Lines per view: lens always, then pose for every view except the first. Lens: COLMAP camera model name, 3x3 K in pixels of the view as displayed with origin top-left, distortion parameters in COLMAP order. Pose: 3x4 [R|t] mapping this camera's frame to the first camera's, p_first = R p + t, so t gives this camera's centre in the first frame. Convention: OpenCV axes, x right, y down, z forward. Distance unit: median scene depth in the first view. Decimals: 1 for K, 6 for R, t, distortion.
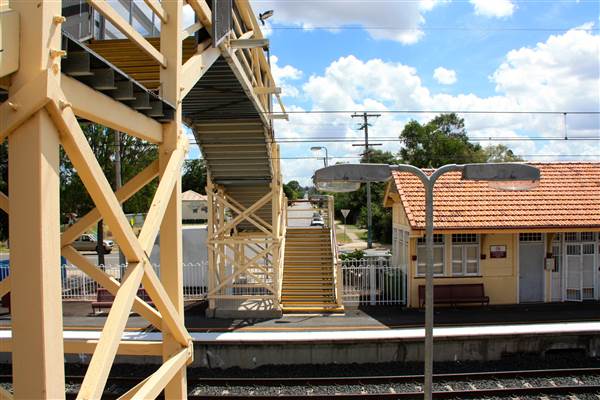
lens RADIAL K [[499.5, 0, 300.0], [0, 499.5, 200.0], [0, 0, 1]] dist [-0.199129, 0.157440]
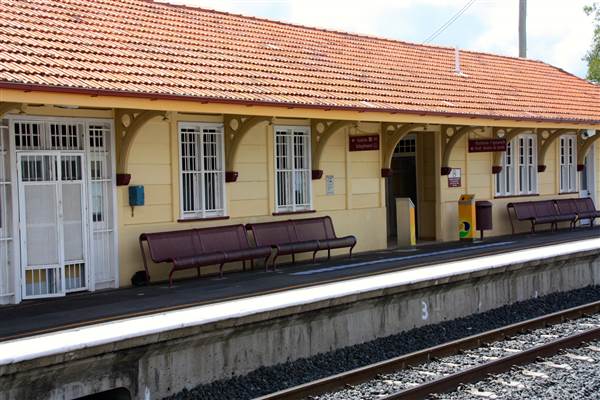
lens RADIAL K [[984.3, 0, 300.0], [0, 984.3, 200.0], [0, 0, 1]] dist [0.201592, 0.143935]
pose [[0.611796, -0.025788, 0.790595, 0.048439], [0.026800, 0.999570, 0.011865, 0.126700], [-0.790562, 0.013929, 0.612224, 0.314503]]
